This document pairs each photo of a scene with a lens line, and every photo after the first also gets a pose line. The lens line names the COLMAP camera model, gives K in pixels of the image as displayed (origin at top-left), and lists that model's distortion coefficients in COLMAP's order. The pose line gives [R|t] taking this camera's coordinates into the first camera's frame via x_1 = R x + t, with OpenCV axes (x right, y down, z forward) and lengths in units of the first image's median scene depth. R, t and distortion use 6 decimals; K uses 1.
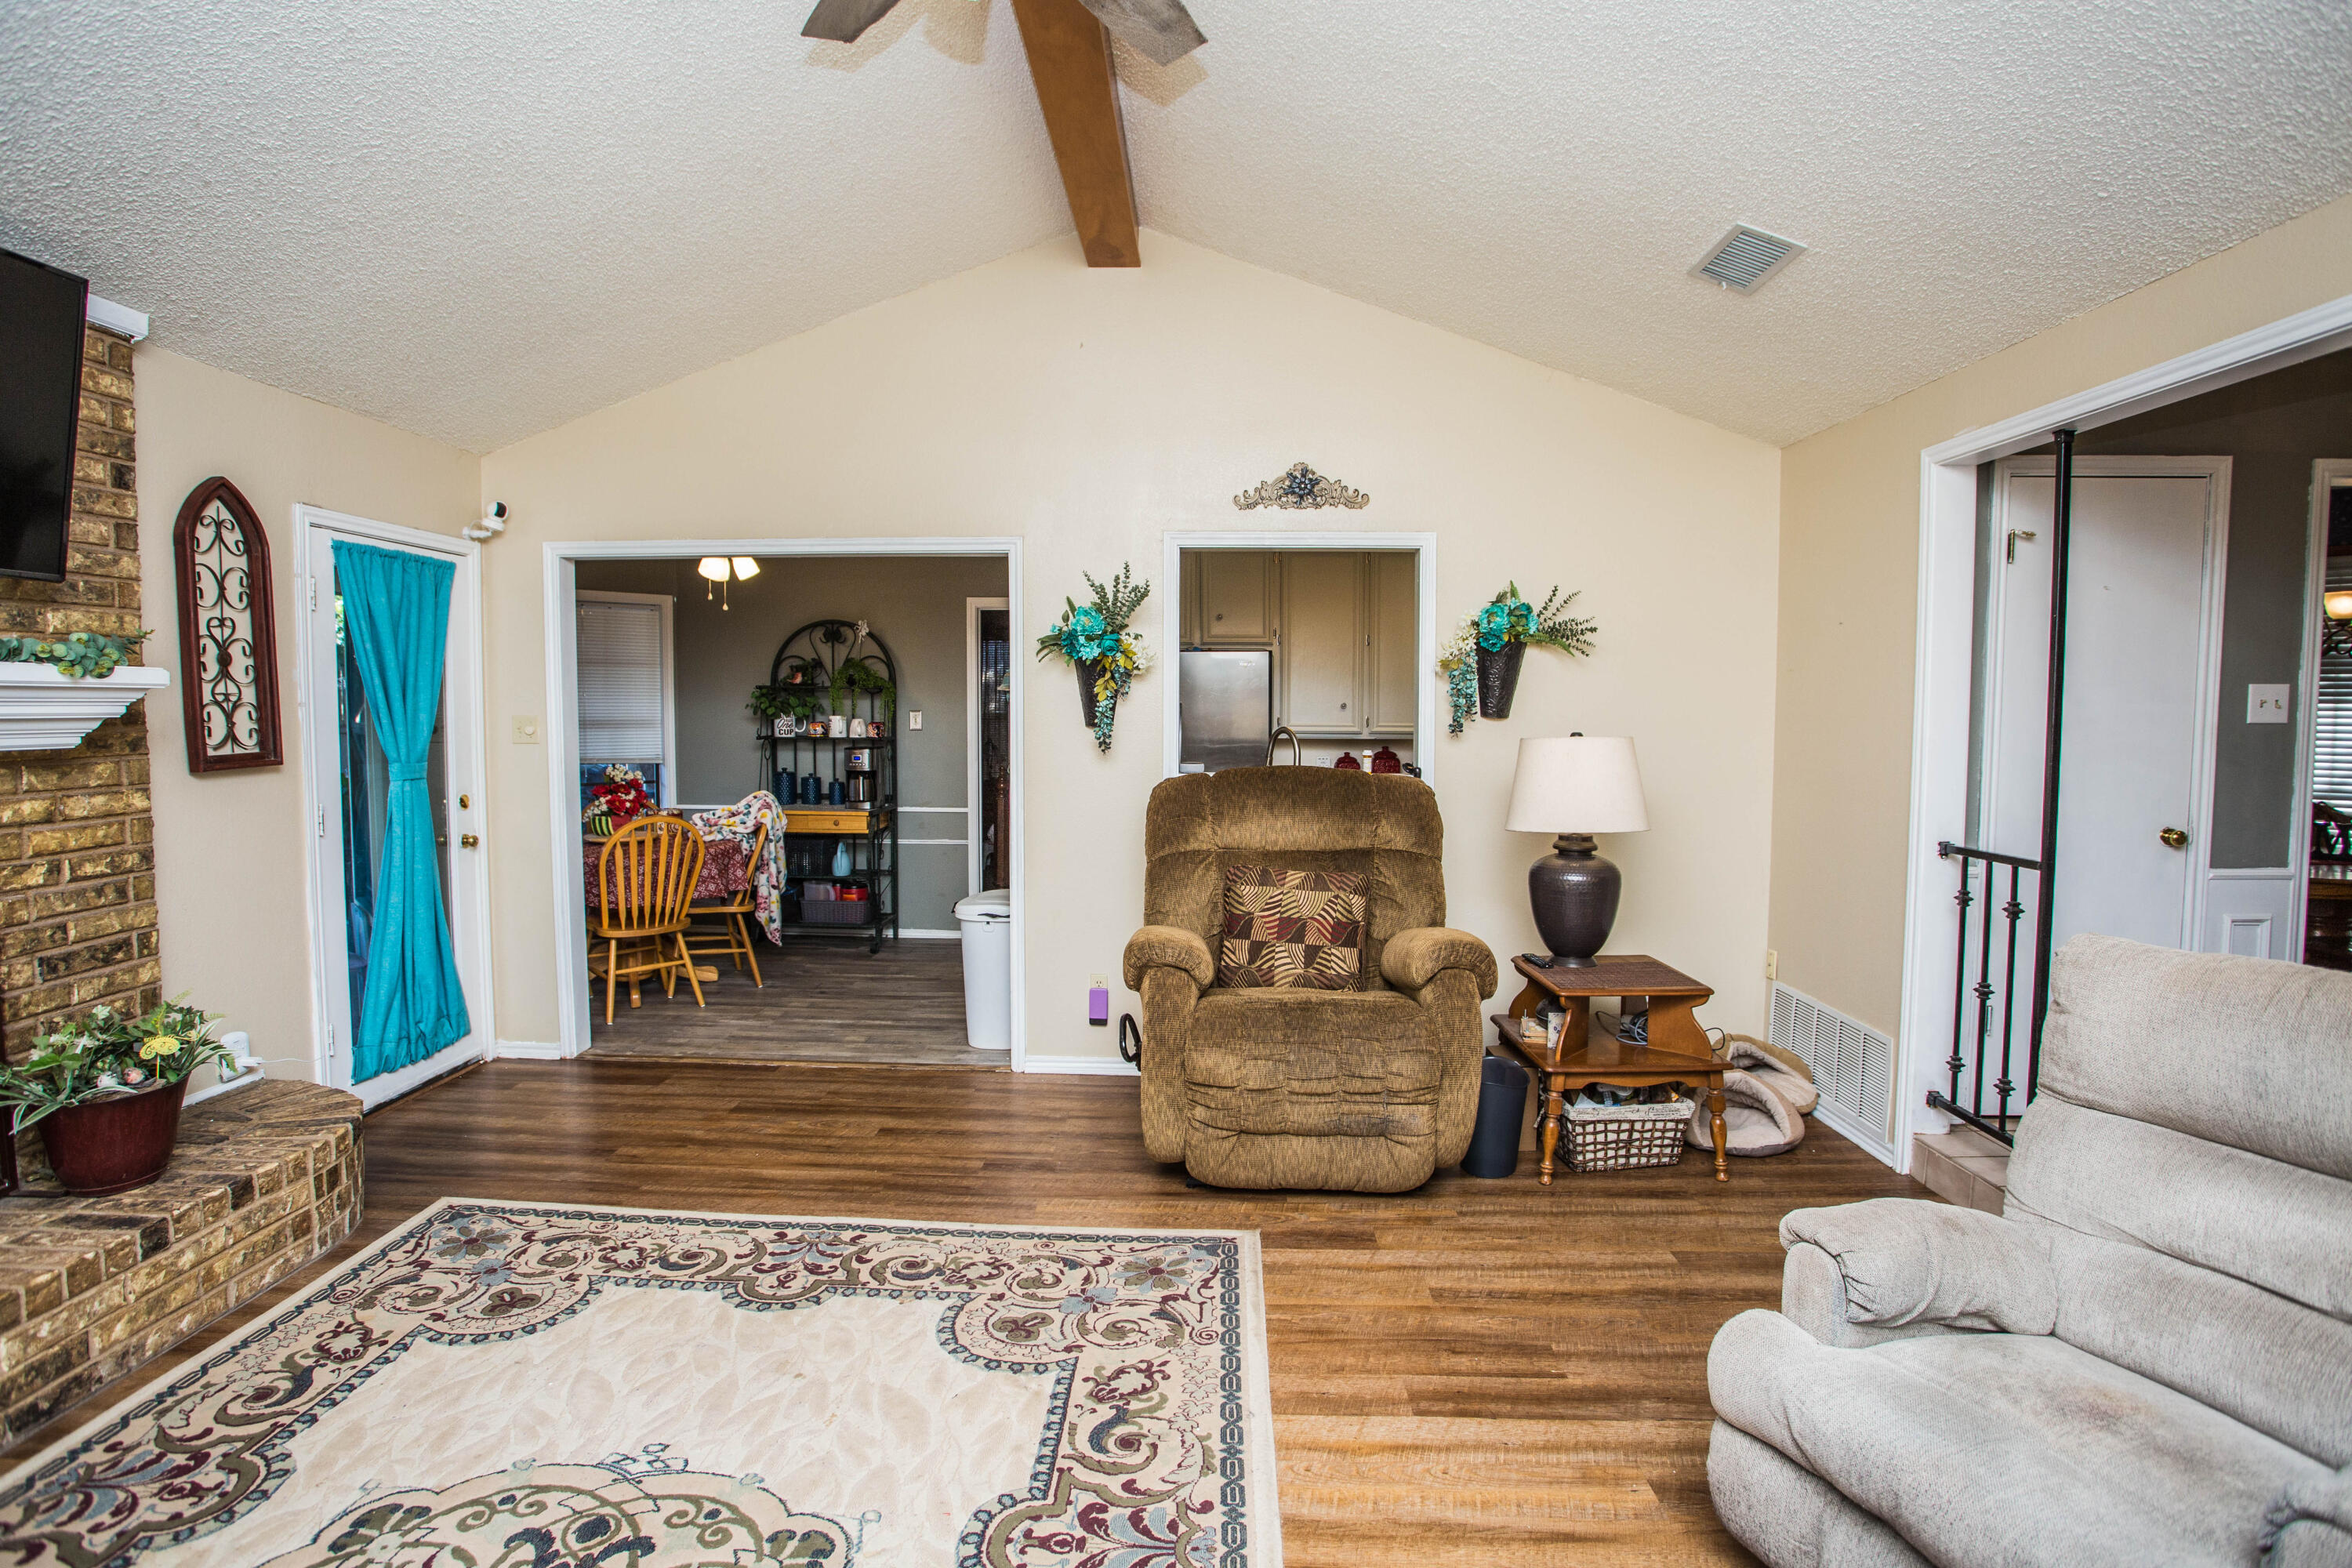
lens RADIAL K [[1162.1, 0, 1171.3], [0, 1162.1, 771.6], [0, 0, 1]] dist [-0.074395, 0.035233]
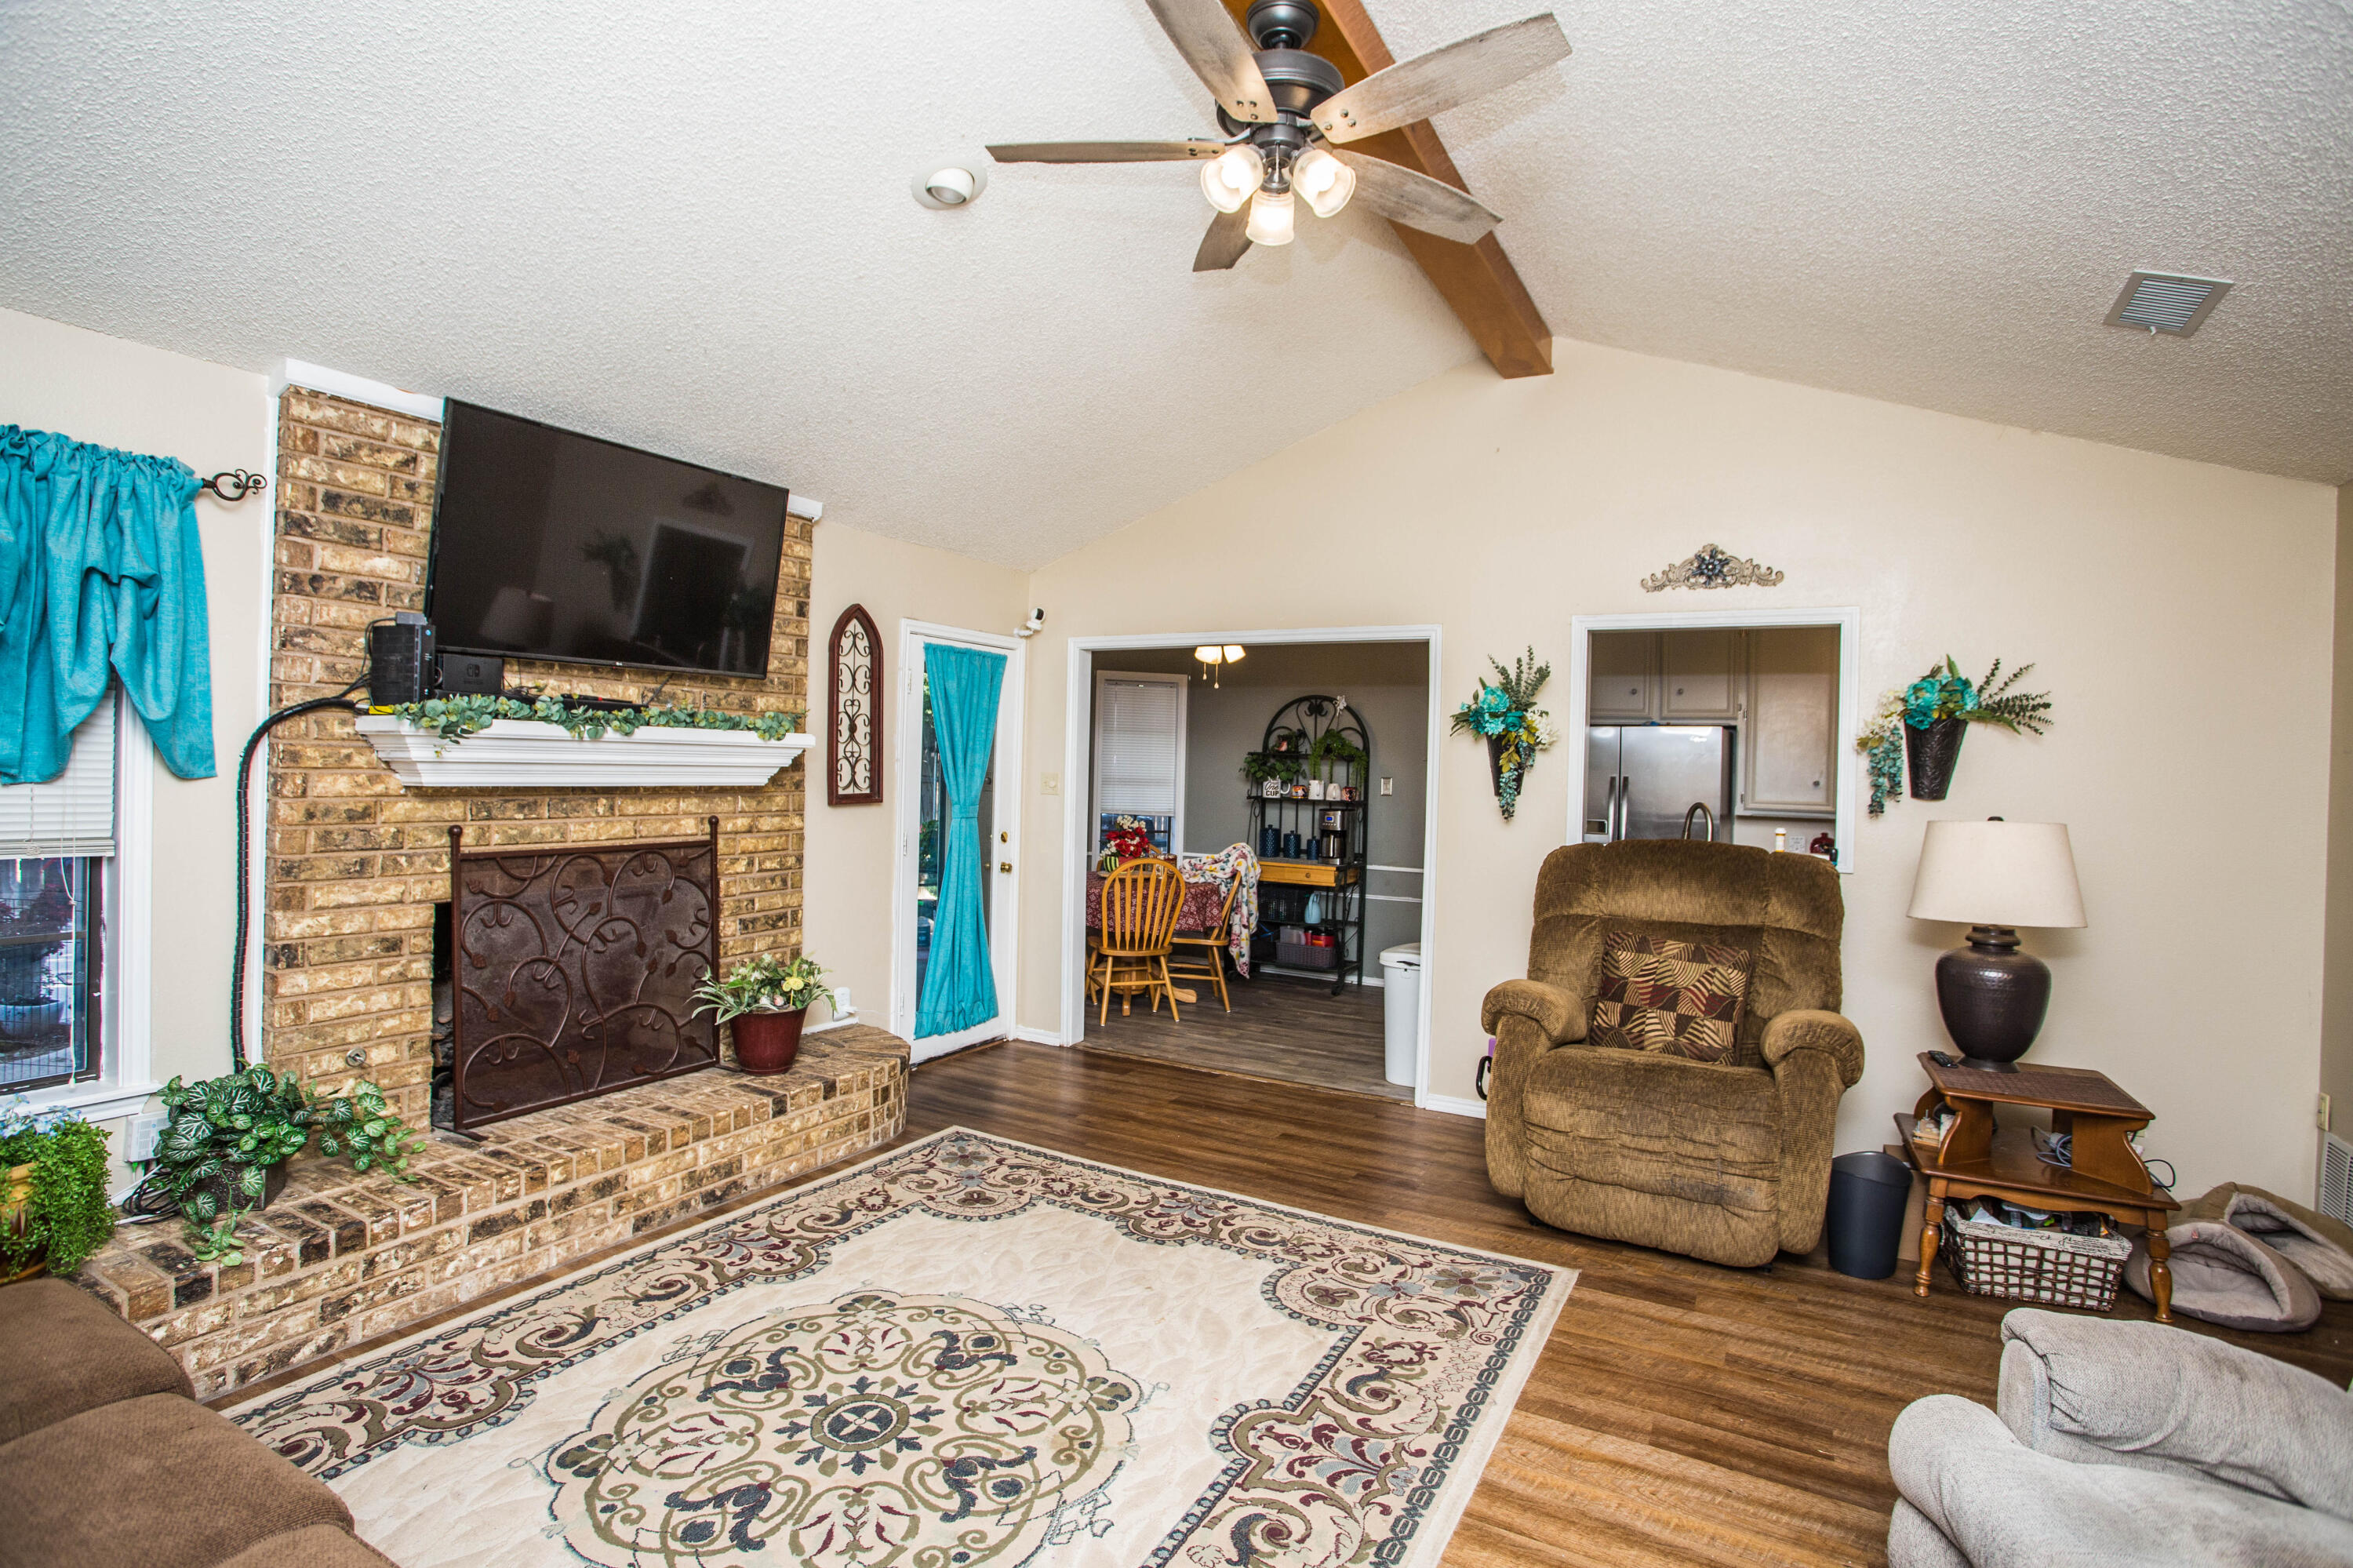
lens RADIAL K [[1162.7, 0, 1171.8], [0, 1162.7, 771.6], [0, 0, 1]] dist [-0.074395, 0.035233]
pose [[0.888296, 0.022200, -0.458734, 0.191033], [-0.049049, 0.997704, -0.046696, 0.005165], [0.456644, 0.063980, 0.887346, -0.123322]]
